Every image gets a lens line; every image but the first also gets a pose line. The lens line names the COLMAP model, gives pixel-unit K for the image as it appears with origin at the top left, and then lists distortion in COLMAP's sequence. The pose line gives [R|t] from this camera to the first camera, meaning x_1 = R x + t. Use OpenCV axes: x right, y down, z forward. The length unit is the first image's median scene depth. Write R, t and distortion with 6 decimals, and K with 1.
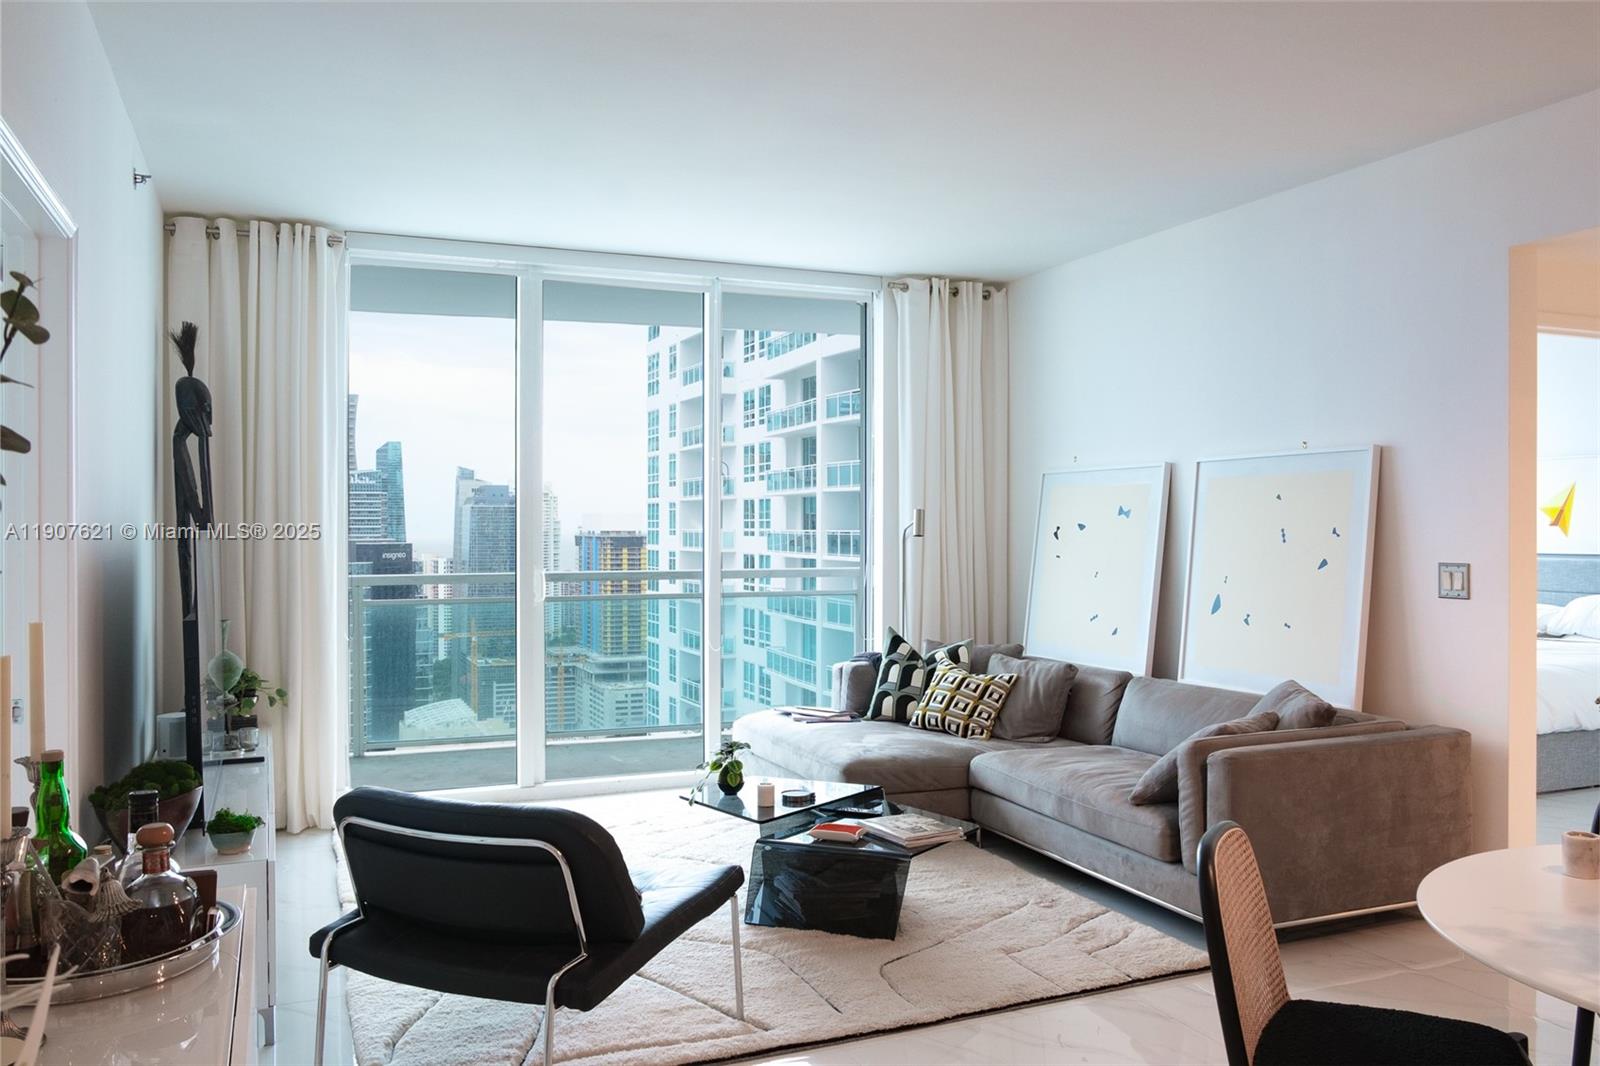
lens RADIAL K [[1240.4, 0, 796.2], [0, 1240.4, 525.4], [0, 0, 1]] dist [-0.060973, 0.054517]
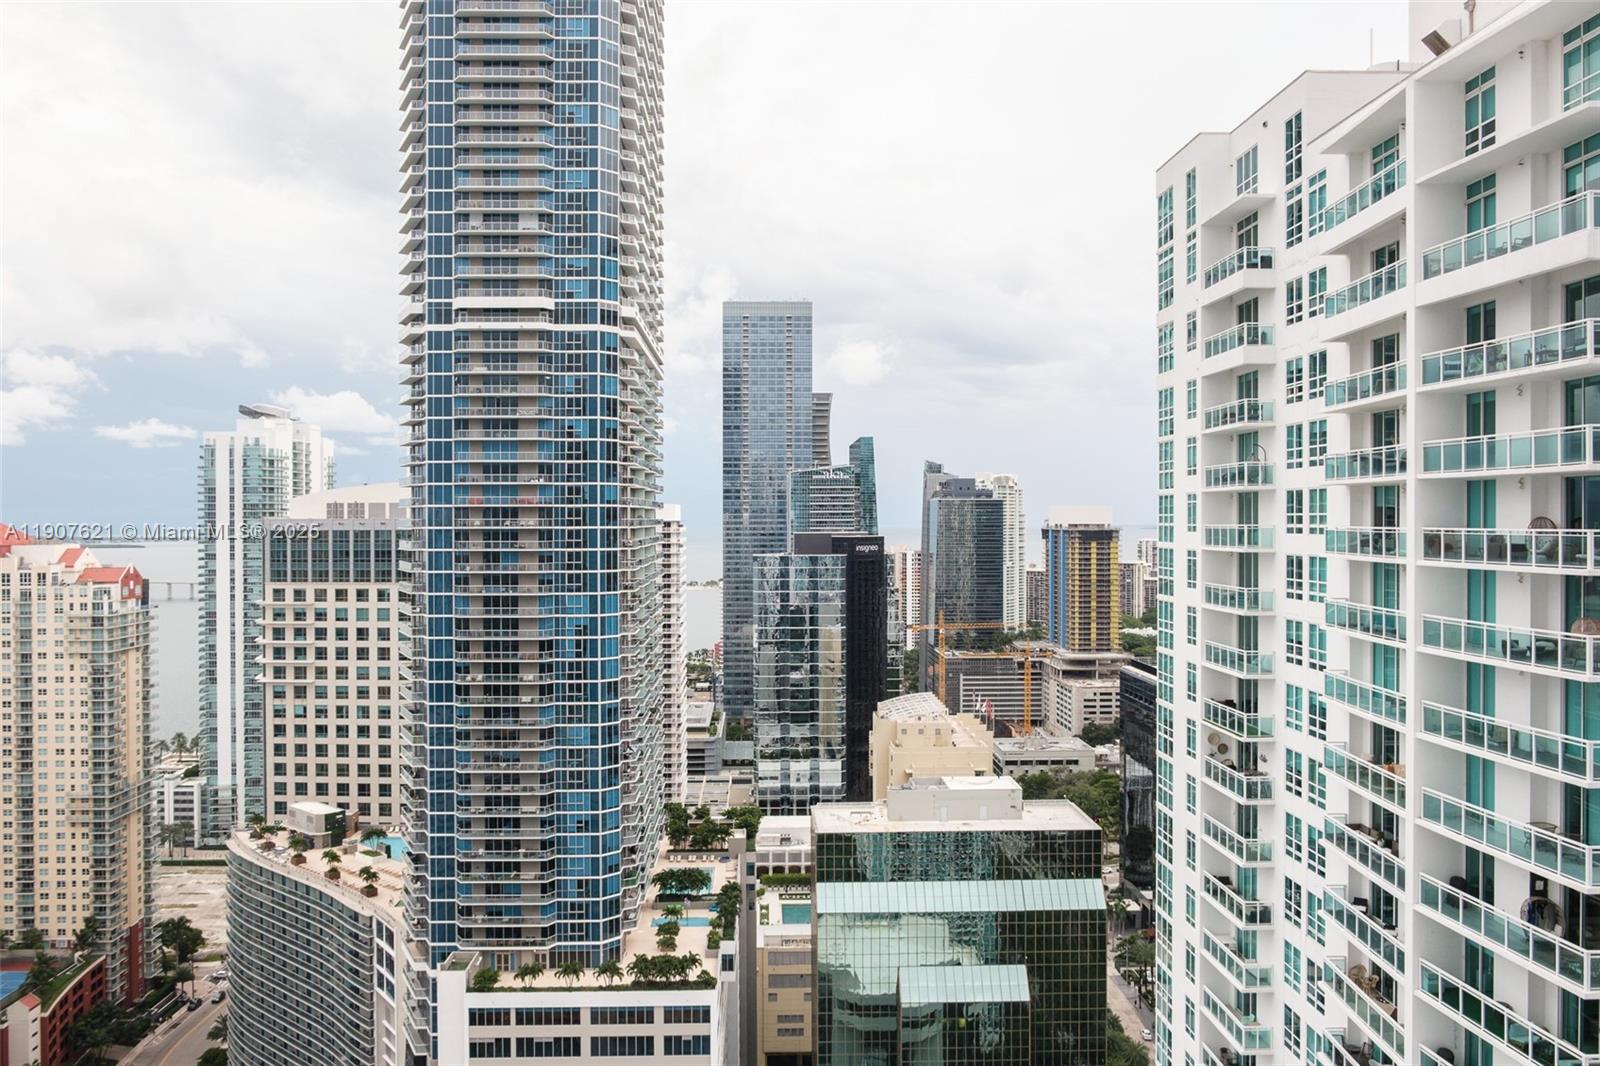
lens RADIAL K [[1240.4, 0, 796.2], [0, 1240.4, 525.4], [0, 0, 1]] dist [-0.060973, 0.054517]
pose [[0.932560, 0.001613, -0.361012, -0.065885], [0.000466, 0.999984, 0.005672, -0.002176], [0.361015, -0.005458, 0.932544, 0.138894]]
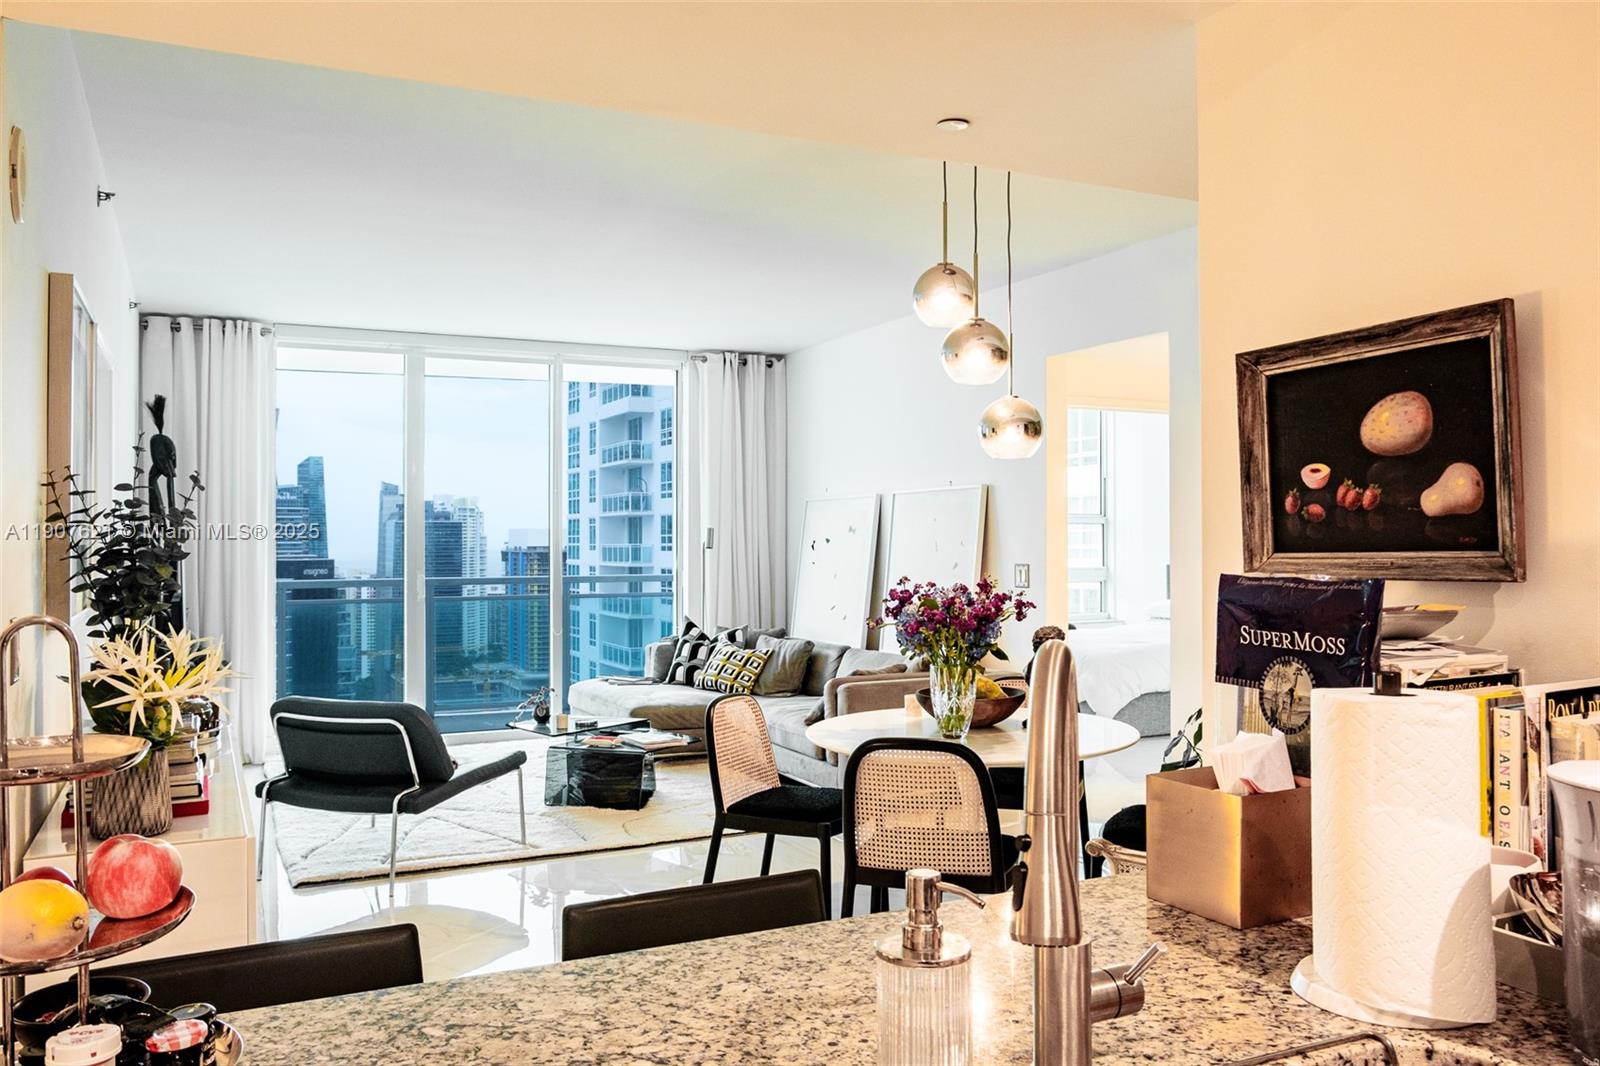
lens RADIAL K [[1240.4, 0, 796.2], [0, 1240.4, 525.4], [0, 0, 1]] dist [-0.060973, 0.054517]
pose [[0.998377, -0.001697, 0.056925, 0.014032], [0.002384, 0.999925, -0.012006, 0.000069], [-0.056900, 0.012123, 0.998306, -0.040918]]
